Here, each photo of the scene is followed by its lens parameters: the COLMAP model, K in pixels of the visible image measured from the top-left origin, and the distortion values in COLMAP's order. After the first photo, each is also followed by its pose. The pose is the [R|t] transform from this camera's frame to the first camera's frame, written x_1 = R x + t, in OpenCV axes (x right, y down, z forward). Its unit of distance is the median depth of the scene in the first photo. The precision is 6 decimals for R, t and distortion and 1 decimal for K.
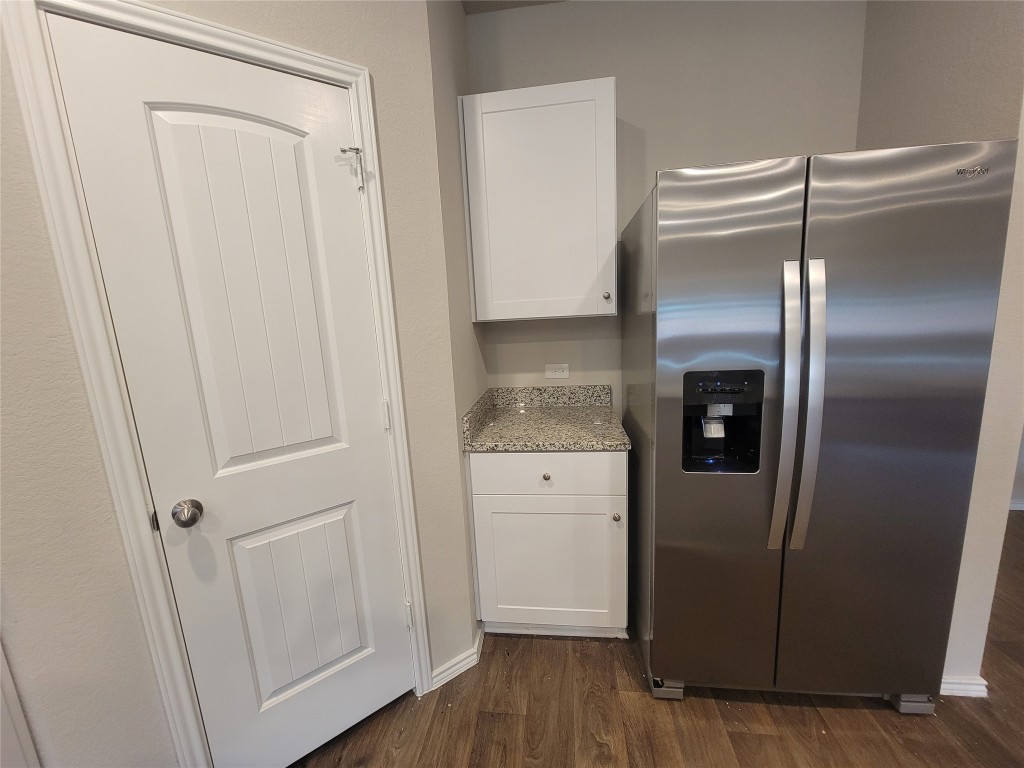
lens RADIAL K [[415.1, 0, 506.1], [0, 415.1, 388.0], [0, 0, 1]] dist [-0.002329, -0.000581]
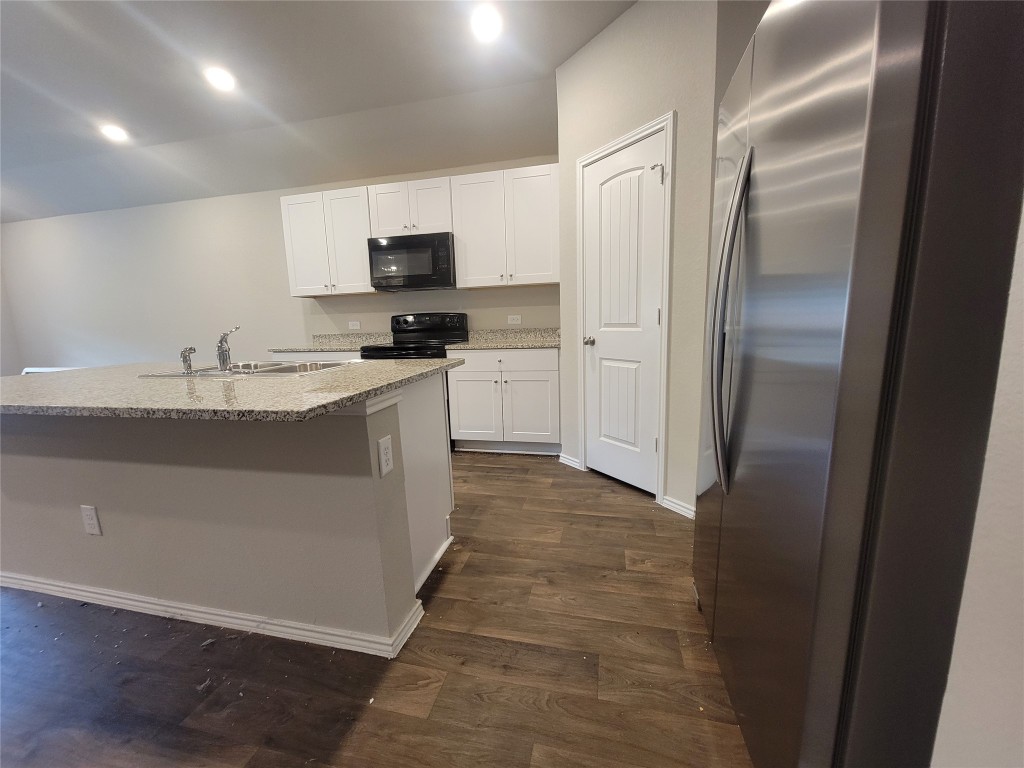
lens RADIAL K [[415.1, 0, 506.1], [0, 415.1, 388.0], [0, 0, 1]] dist [-0.002329, -0.000581]
pose [[-0.101314, 0.221588, -0.969863, 1.602519], [-0.138635, 0.962223, 0.234325, 0.037959], [0.985148, 0.158197, -0.066767, 0.582095]]
